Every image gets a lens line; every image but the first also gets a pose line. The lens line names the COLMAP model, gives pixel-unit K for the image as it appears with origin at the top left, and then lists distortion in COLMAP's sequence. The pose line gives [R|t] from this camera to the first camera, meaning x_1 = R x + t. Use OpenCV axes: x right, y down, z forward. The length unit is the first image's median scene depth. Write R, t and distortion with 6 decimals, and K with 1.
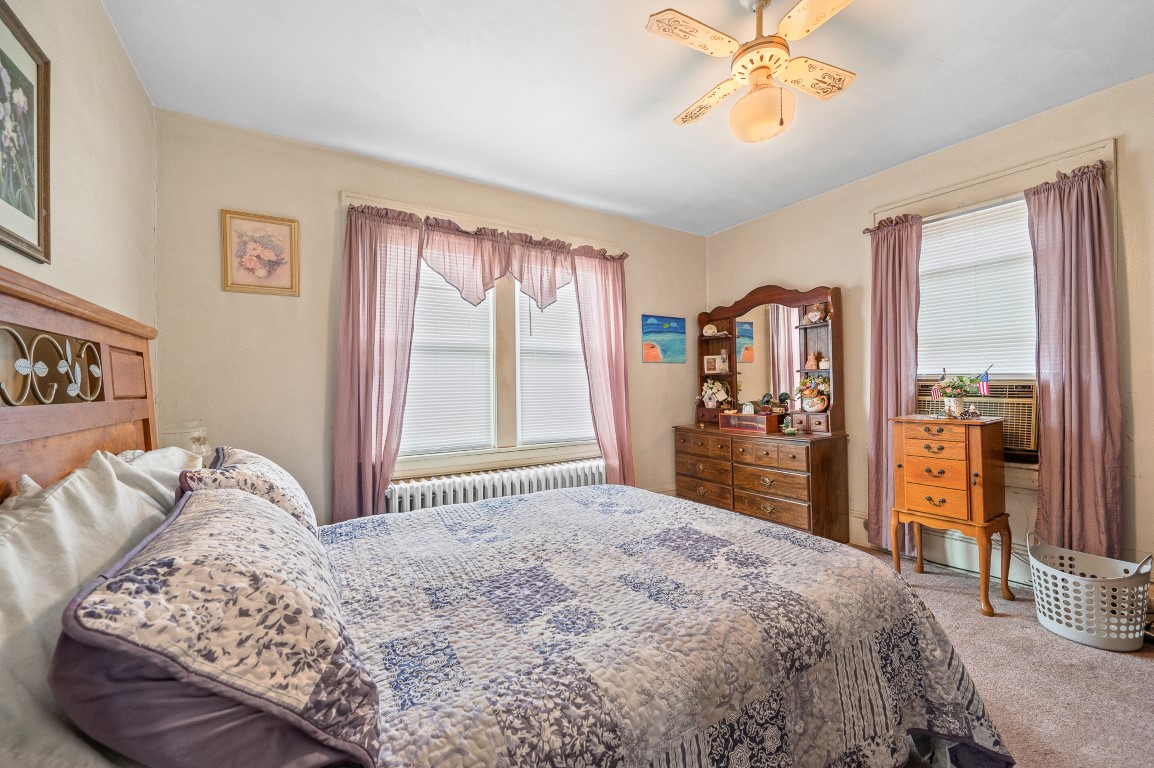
lens RADIAL K [[460.3, 0, 575.9], [0, 460.3, 383.1], [0, 0, 1]] dist [-0.003861, 0.001698]
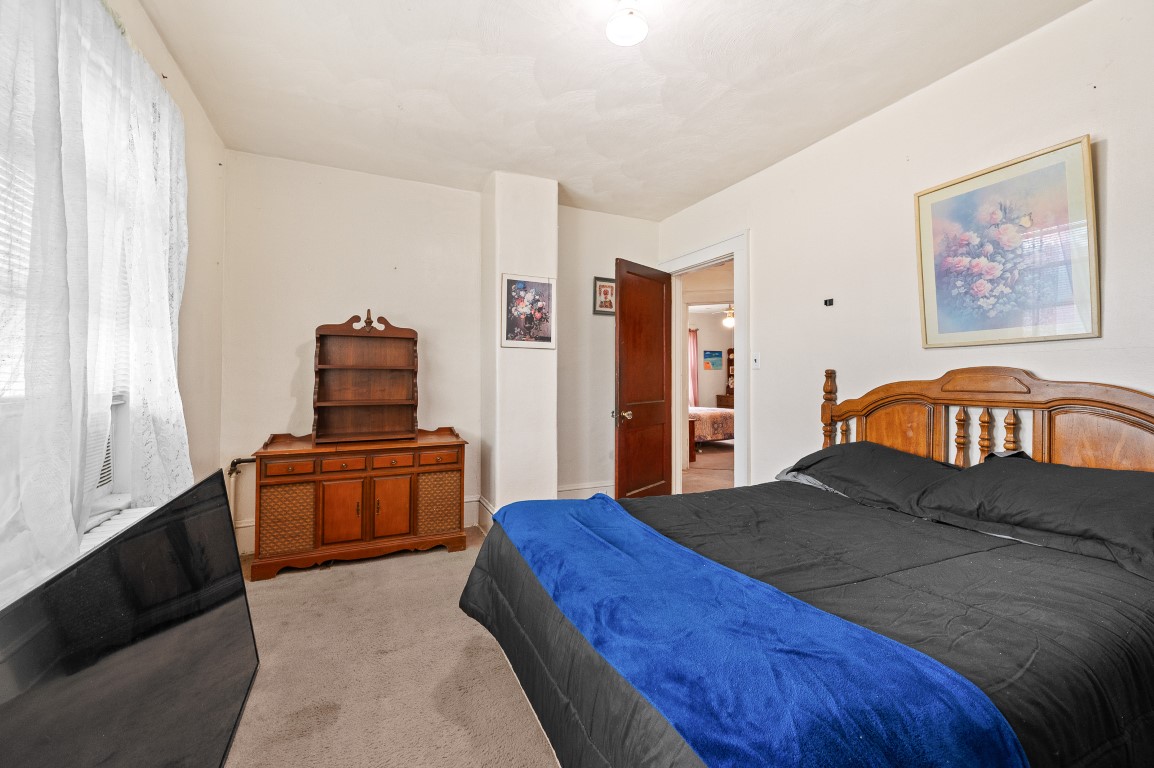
lens RADIAL K [[460.3, 0, 573.5], [0, 460.3, 378.6], [0, 0, 1]] dist [-0.003861, 0.001698]
pose [[0.993262, 0.004611, -0.115798, -0.269963], [-0.004304, 0.999987, 0.002896, 0.000521], [0.115809, -0.002379, 0.993269, -1.566697]]
